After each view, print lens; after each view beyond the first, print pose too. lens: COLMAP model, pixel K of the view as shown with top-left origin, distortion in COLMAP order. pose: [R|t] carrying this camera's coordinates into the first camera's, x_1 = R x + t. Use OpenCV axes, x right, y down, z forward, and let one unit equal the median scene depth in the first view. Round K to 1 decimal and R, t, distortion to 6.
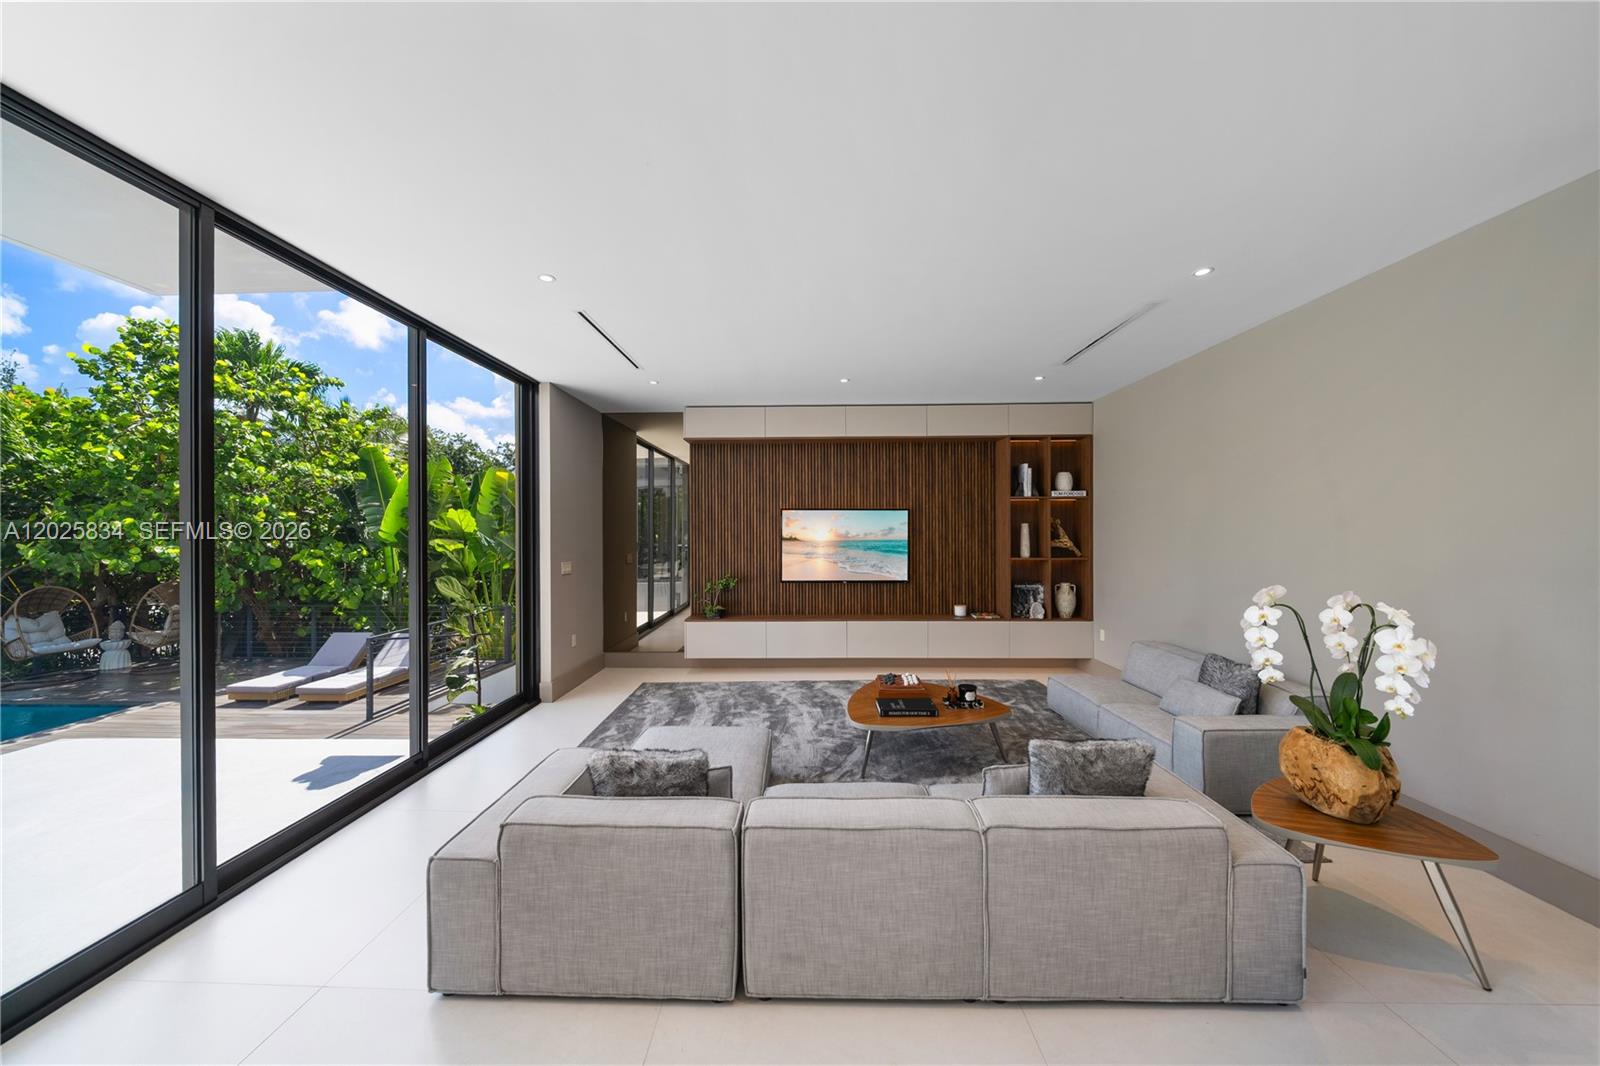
lens RADIAL K [[570.5, 0, 797.4], [0, 570.5, 530.9], [0, 0, 1]] dist [0.000982, 0.000073]
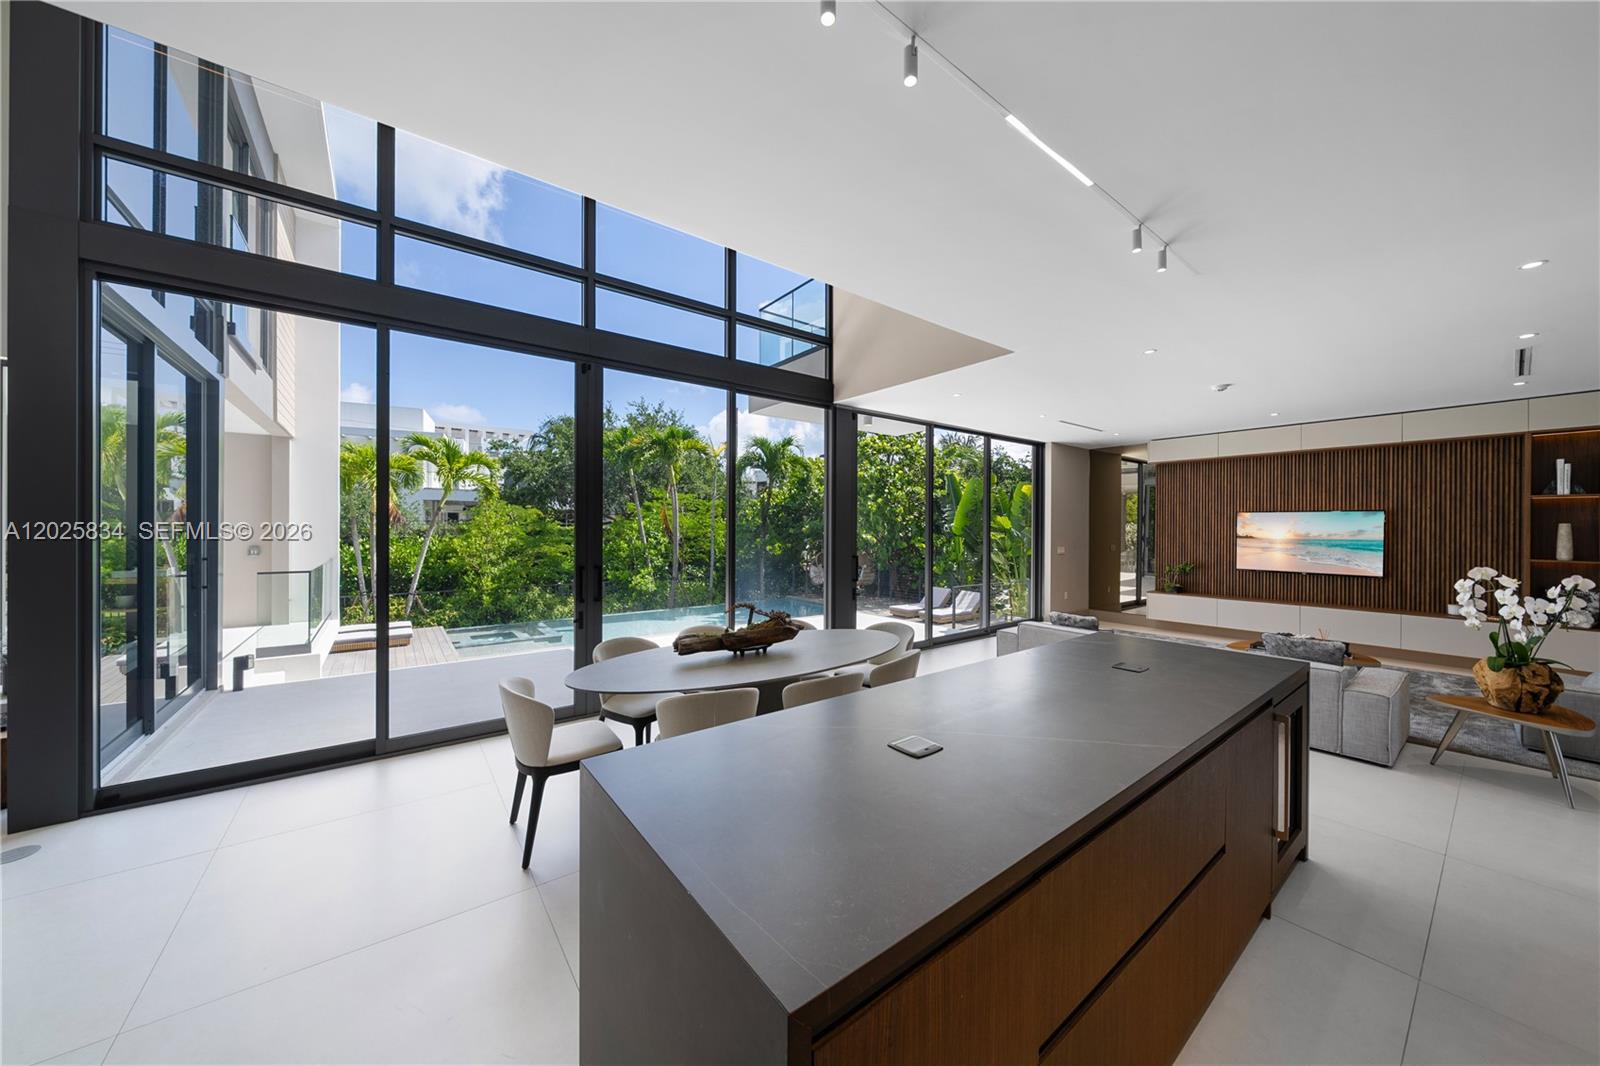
lens RADIAL K [[570.5, 0, 797.4], [0, 570.5, 530.9], [0, 0, 1]] dist [0.000982, 0.000073]
pose [[0.647305, 0.011608, -0.762142, 0.299374], [-0.004936, 0.999927, 0.011037, -0.005245], [0.762215, -0.003382, 0.647315, -0.543877]]
